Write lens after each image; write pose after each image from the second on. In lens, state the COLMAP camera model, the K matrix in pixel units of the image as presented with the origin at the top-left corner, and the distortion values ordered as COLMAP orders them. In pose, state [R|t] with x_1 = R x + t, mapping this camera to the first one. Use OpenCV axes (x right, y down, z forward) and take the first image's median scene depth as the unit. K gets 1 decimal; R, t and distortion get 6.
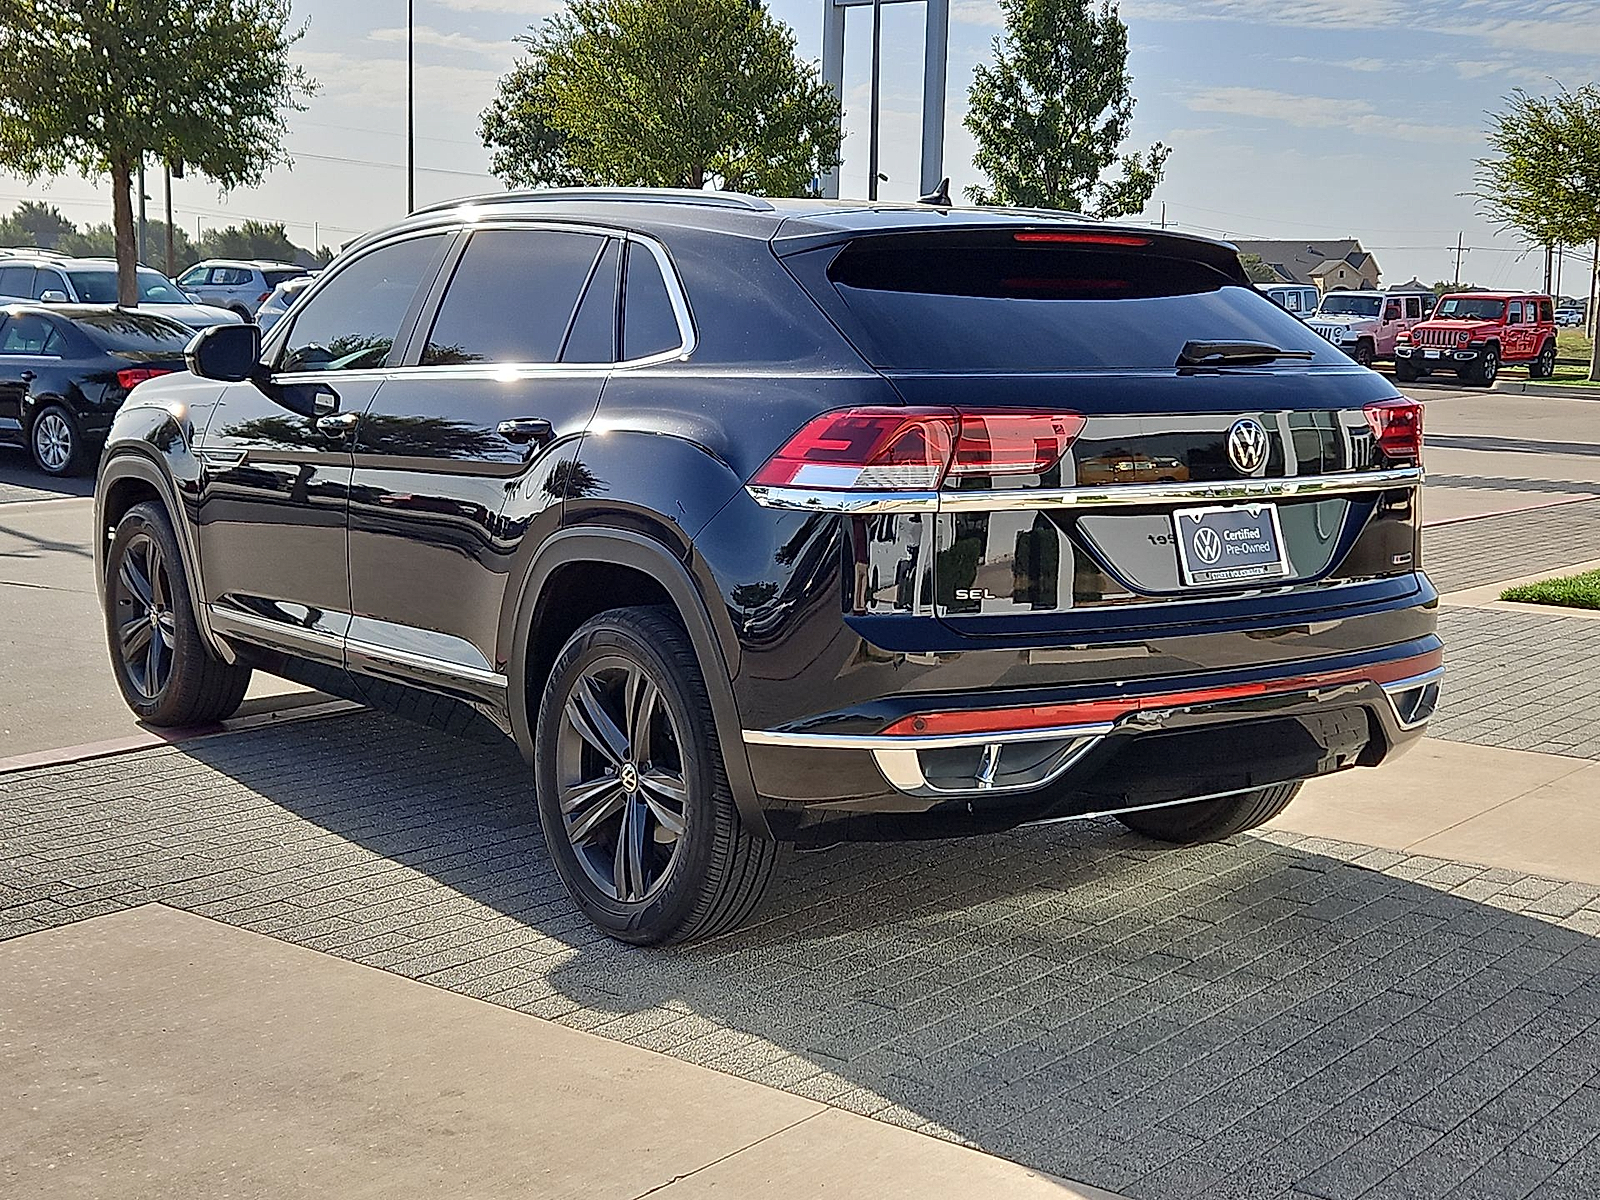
lens RADIAL K [[2126.2, 0, 800.0], [0, 2126.2, 600.0], [0, 0, 1]] dist [0.096667, -0.117401]
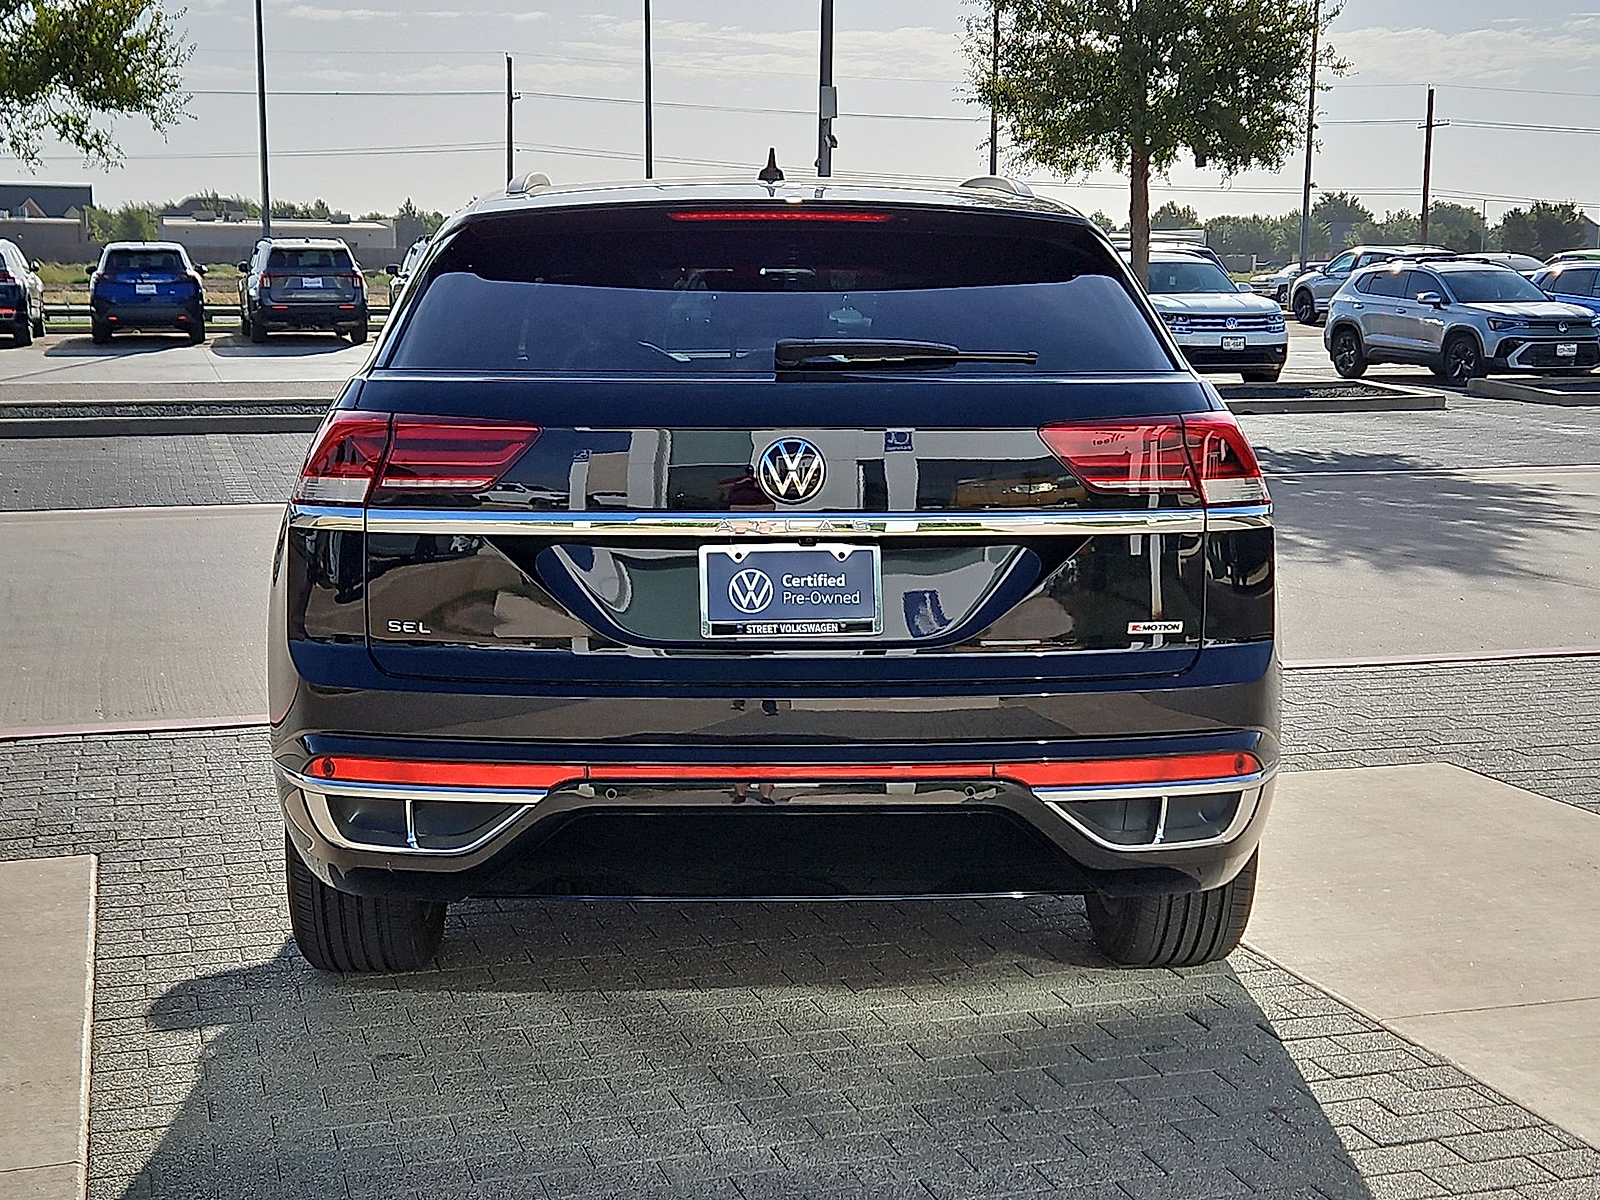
lens RADIAL K [[2126.2, 0, 800.0], [0, 2126.2, 600.0], [0, 0, 1]] dist [0.096667, -0.117401]
pose [[0.826845, 0.071331, -0.557889, 0.620523], [-0.067626, 0.997337, 0.027291, -0.042789], [0.558350, 0.015163, 0.829467, 0.313635]]
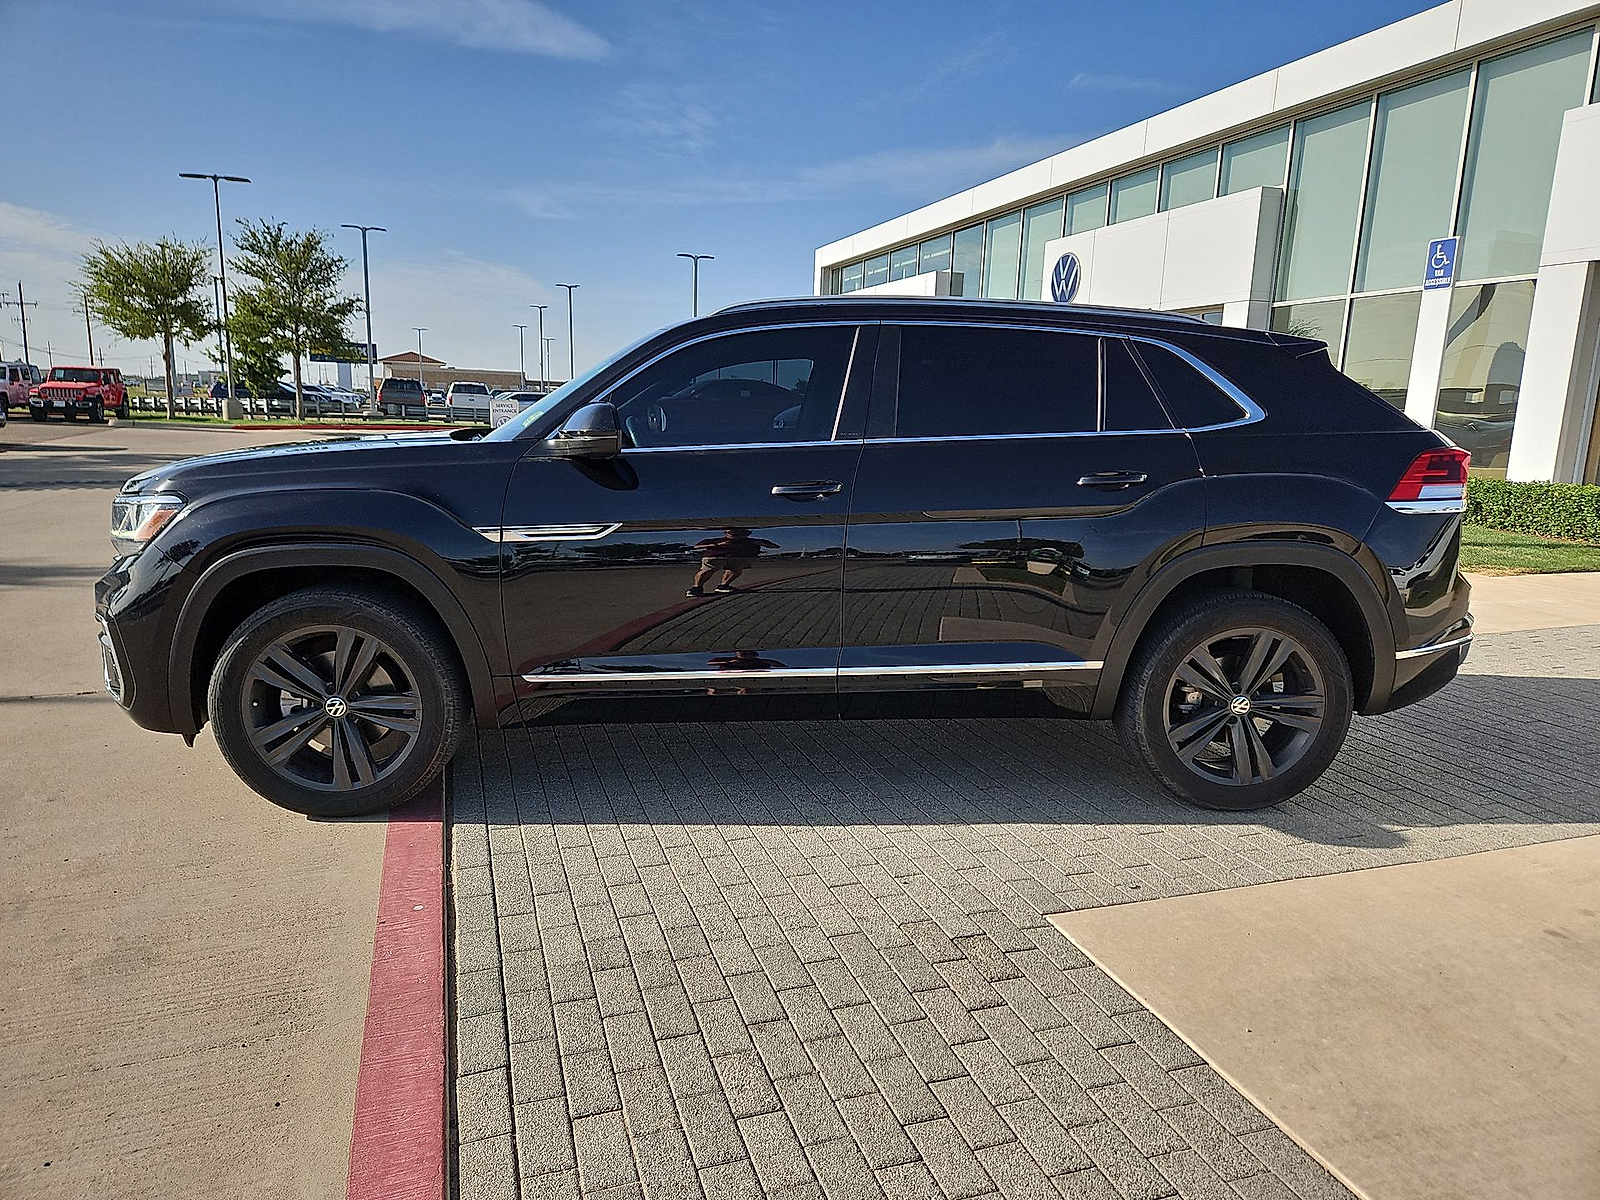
lens RADIAL K [[1091.4, 0, 800.0], [0, 1091.4, 600.0], [0, 0, 1]] dist [0.018087, -0.002652]
pose [[0.551310, -0.156734, 0.819446, -0.868213], [0.102665, 0.987475, 0.119801, -0.113541], [-0.827960, 0.018081, 0.560496, 0.823120]]
